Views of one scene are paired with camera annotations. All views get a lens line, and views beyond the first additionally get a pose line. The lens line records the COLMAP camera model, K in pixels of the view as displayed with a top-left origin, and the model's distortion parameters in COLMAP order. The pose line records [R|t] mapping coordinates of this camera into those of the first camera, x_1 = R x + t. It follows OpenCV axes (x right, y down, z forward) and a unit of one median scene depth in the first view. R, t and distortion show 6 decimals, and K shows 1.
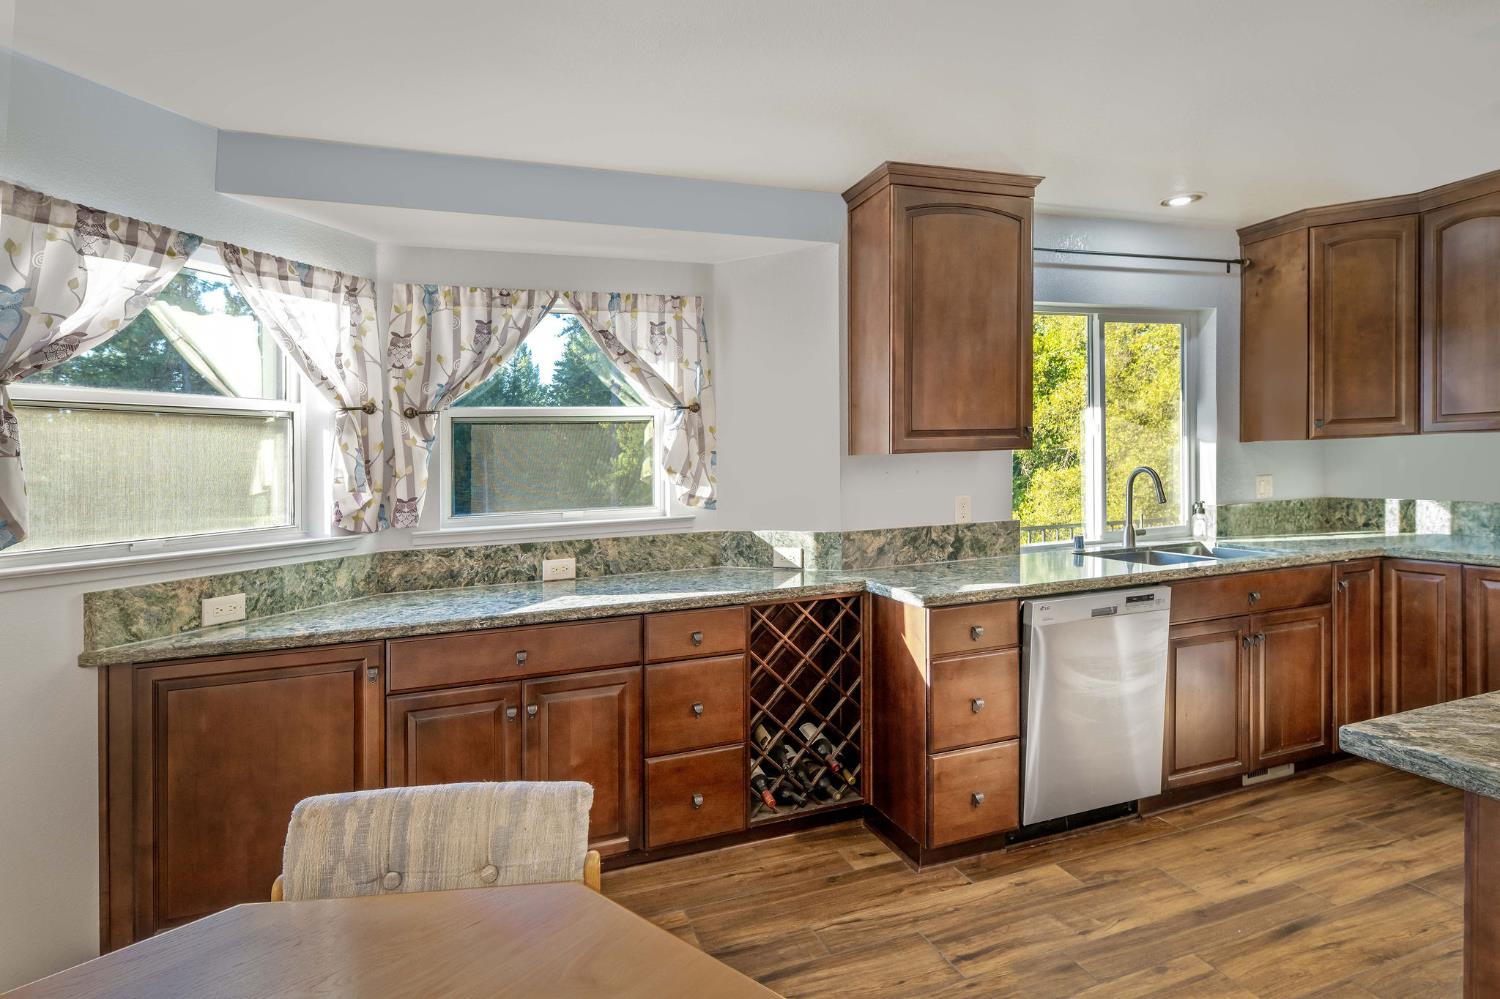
lens RADIAL K [[806.5, 0, 749.6], [0, 806.5, 453.1], [0, 0, 1]] dist [-0.000827, -0.000249]
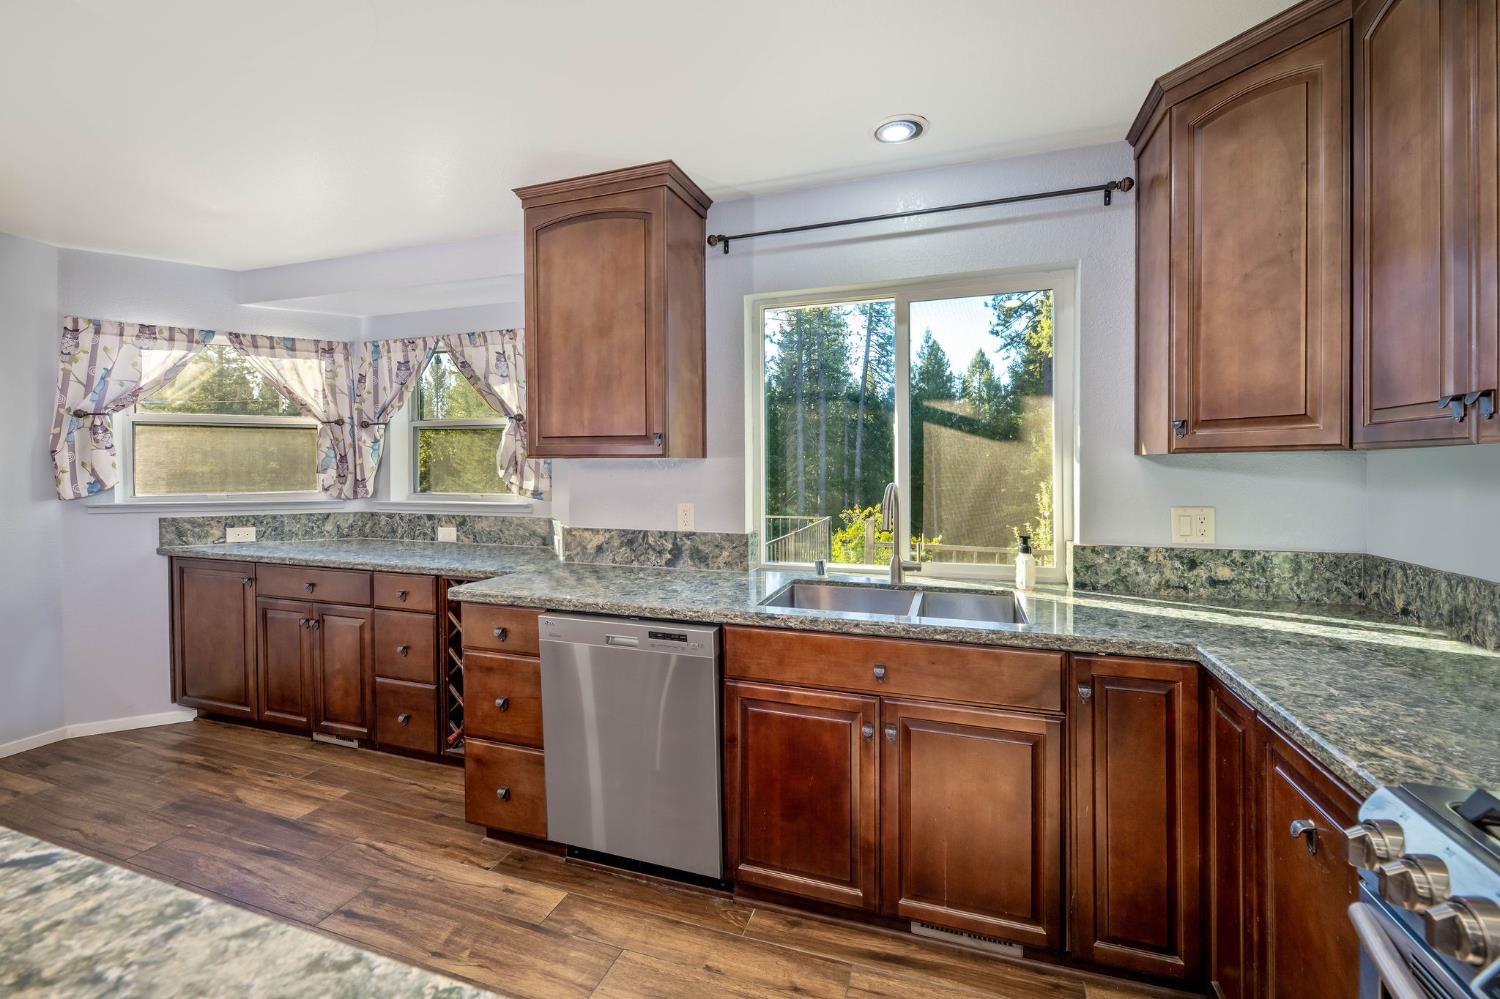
lens RADIAL K [[664.7, 0, 851.1], [0, 664.7, 457.2], [0, 0, 1]] dist [0.000117, -0.000106]
pose [[0.764919, 0.025136, -0.643636, 1.098072], [-0.015597, 0.999668, 0.020504, -0.026680], [0.643938, -0.005645, 0.765057, 0.599141]]
